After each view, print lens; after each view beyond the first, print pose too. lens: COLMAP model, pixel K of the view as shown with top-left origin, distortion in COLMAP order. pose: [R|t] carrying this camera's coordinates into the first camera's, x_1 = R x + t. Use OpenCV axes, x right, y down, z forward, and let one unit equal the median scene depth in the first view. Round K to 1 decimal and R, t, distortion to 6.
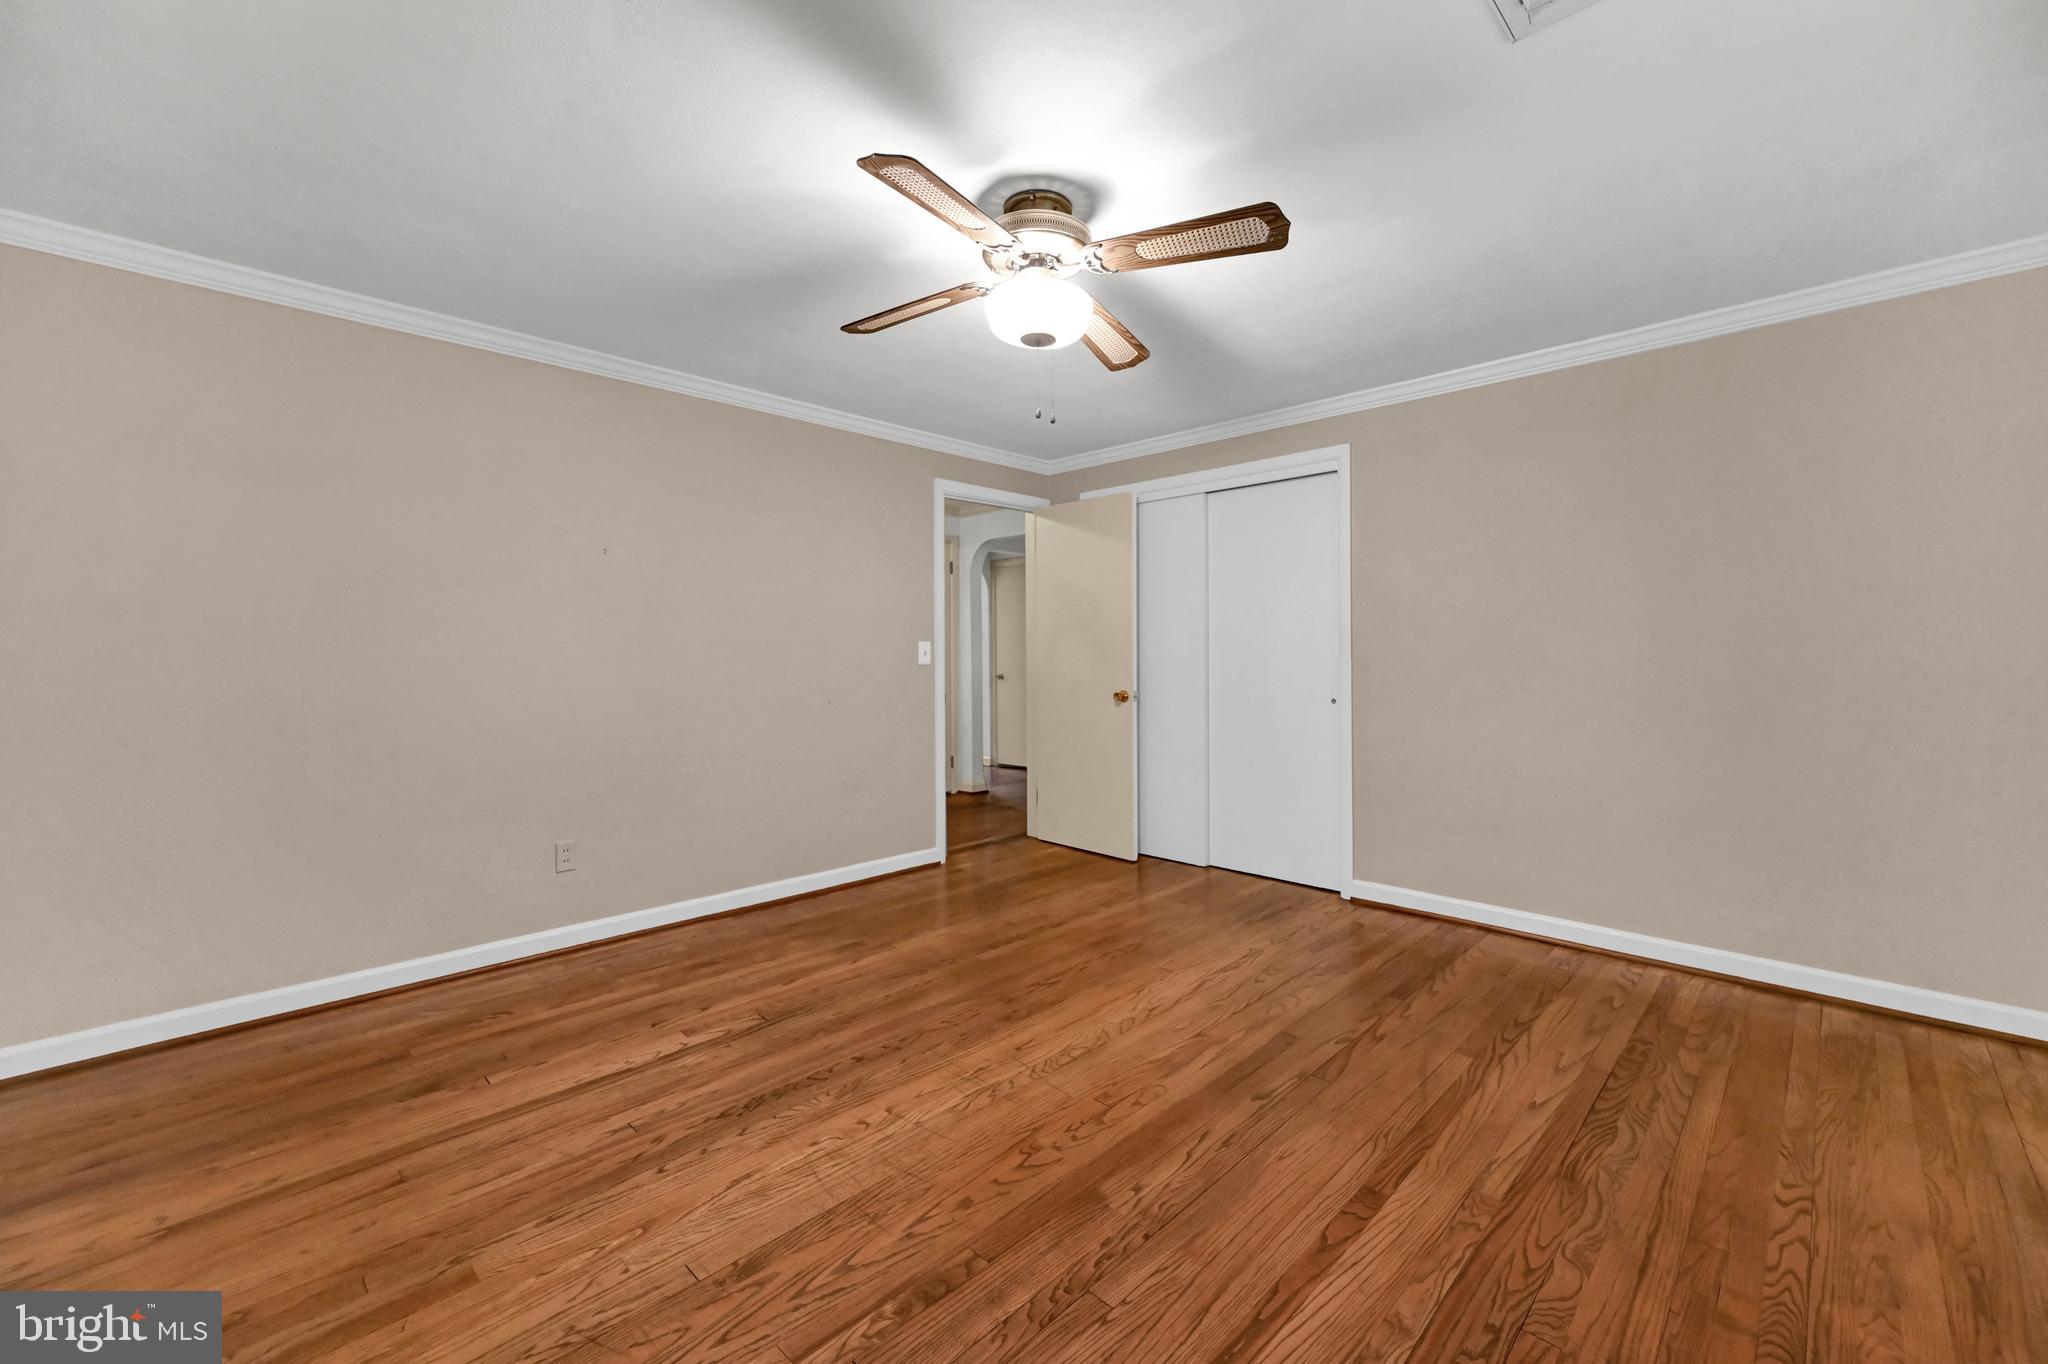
lens RADIAL K [[829.3, 0, 1037.4], [0, 829.3, 657.3], [0, 0, 1]] dist [0.000431, 0.000053]
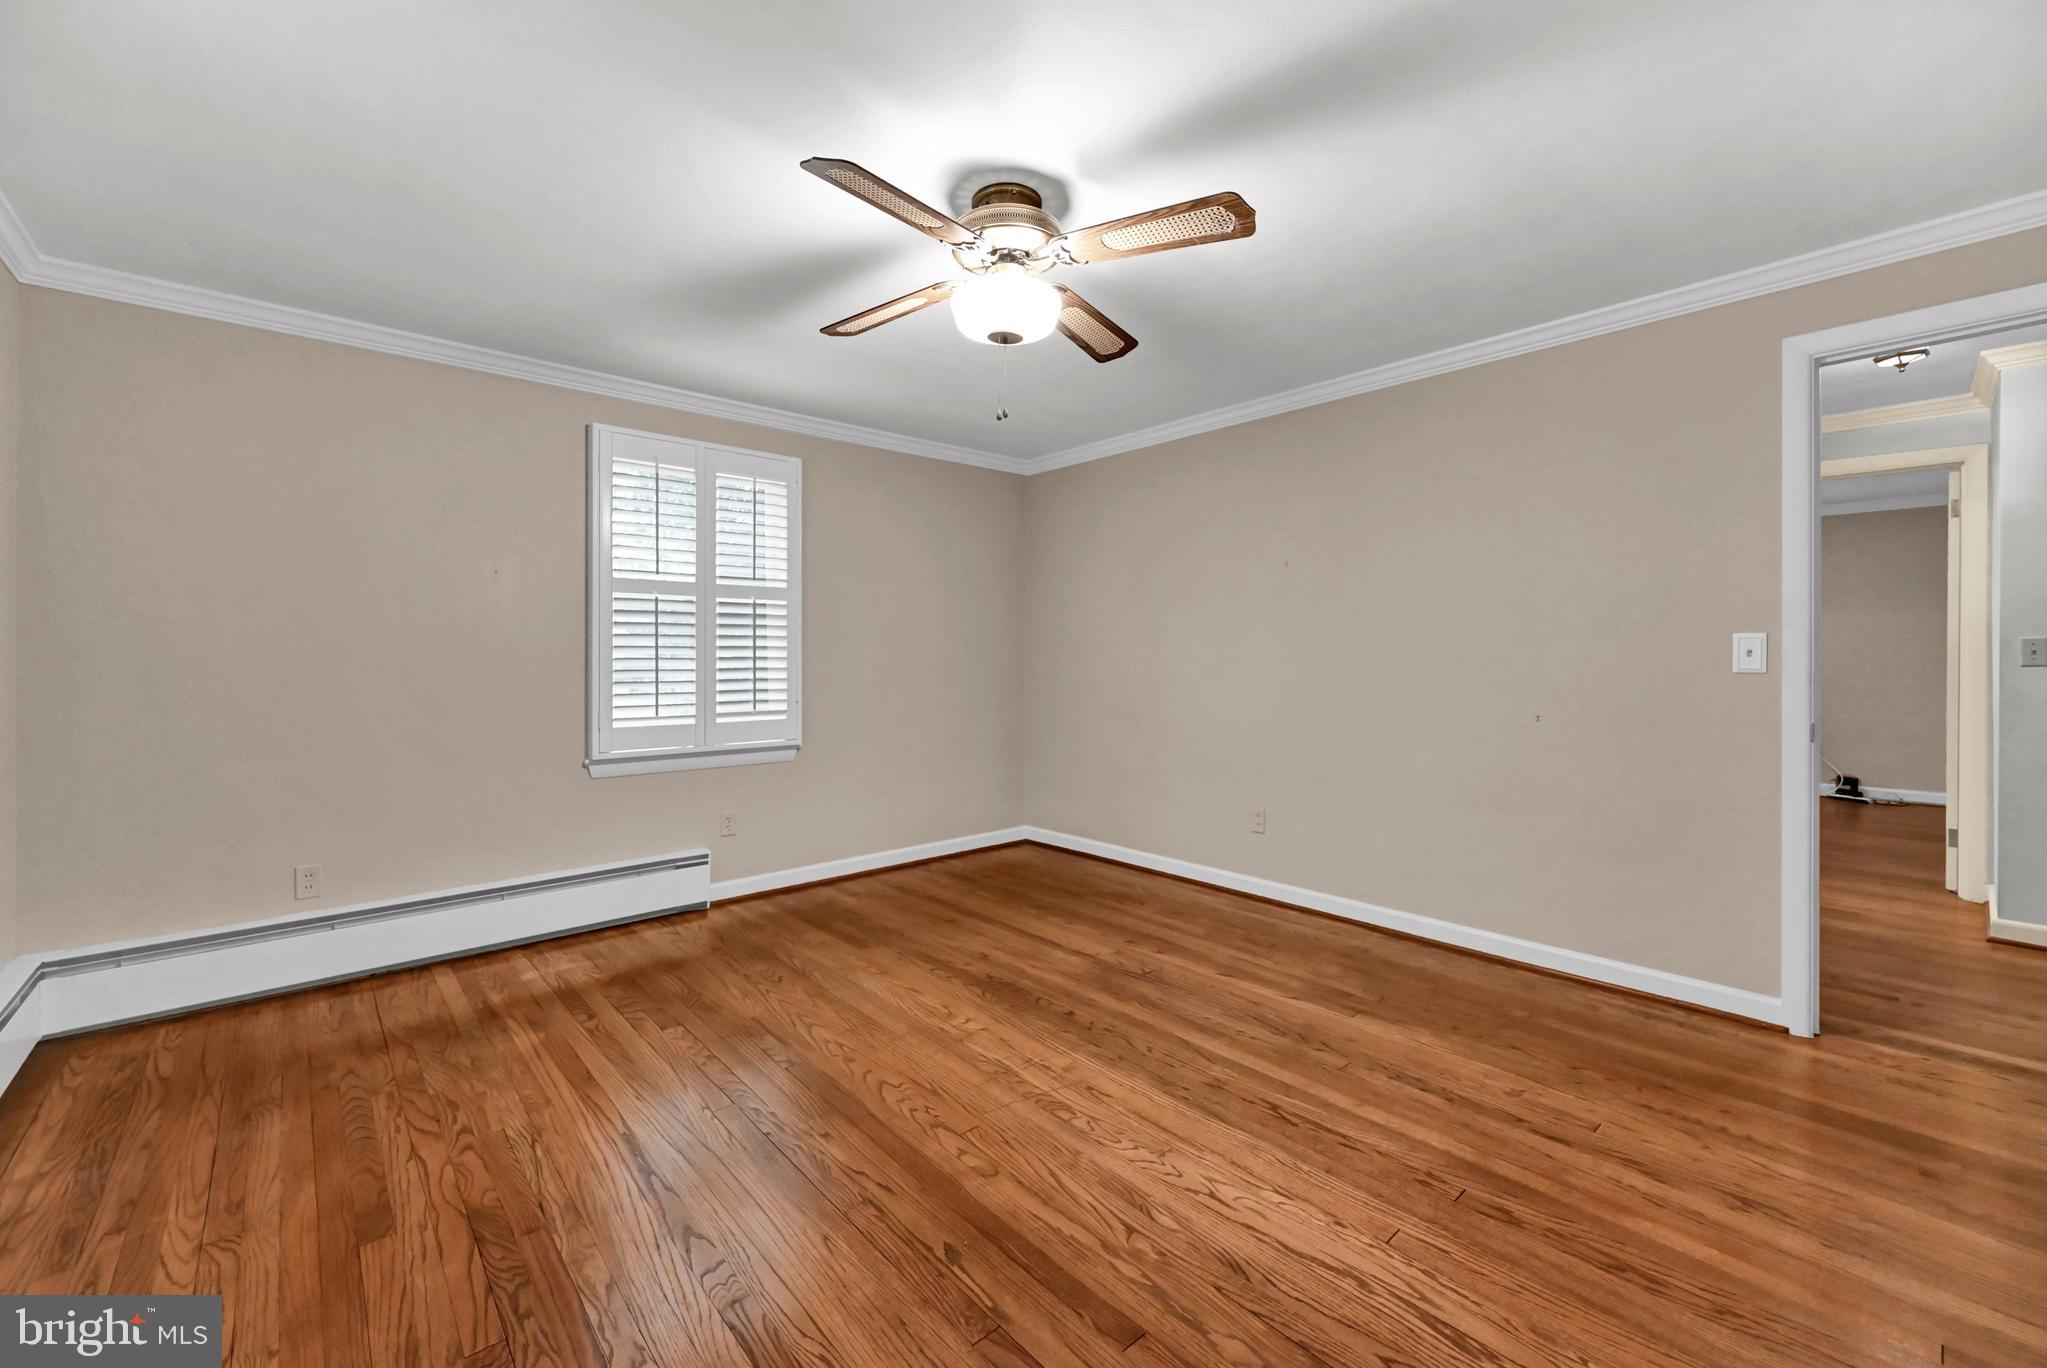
lens RADIAL K [[818.9, 0, 1016.0], [0, 818.9, 653.1], [0, 0, 1]] dist [0.009907, -0.000234]
pose [[-0.084851, 0.000997, -0.996393, 0.912575], [0.005254, 0.999986, 0.000554, -0.014433], [0.996380, -0.005188, -0.084855, 1.016689]]
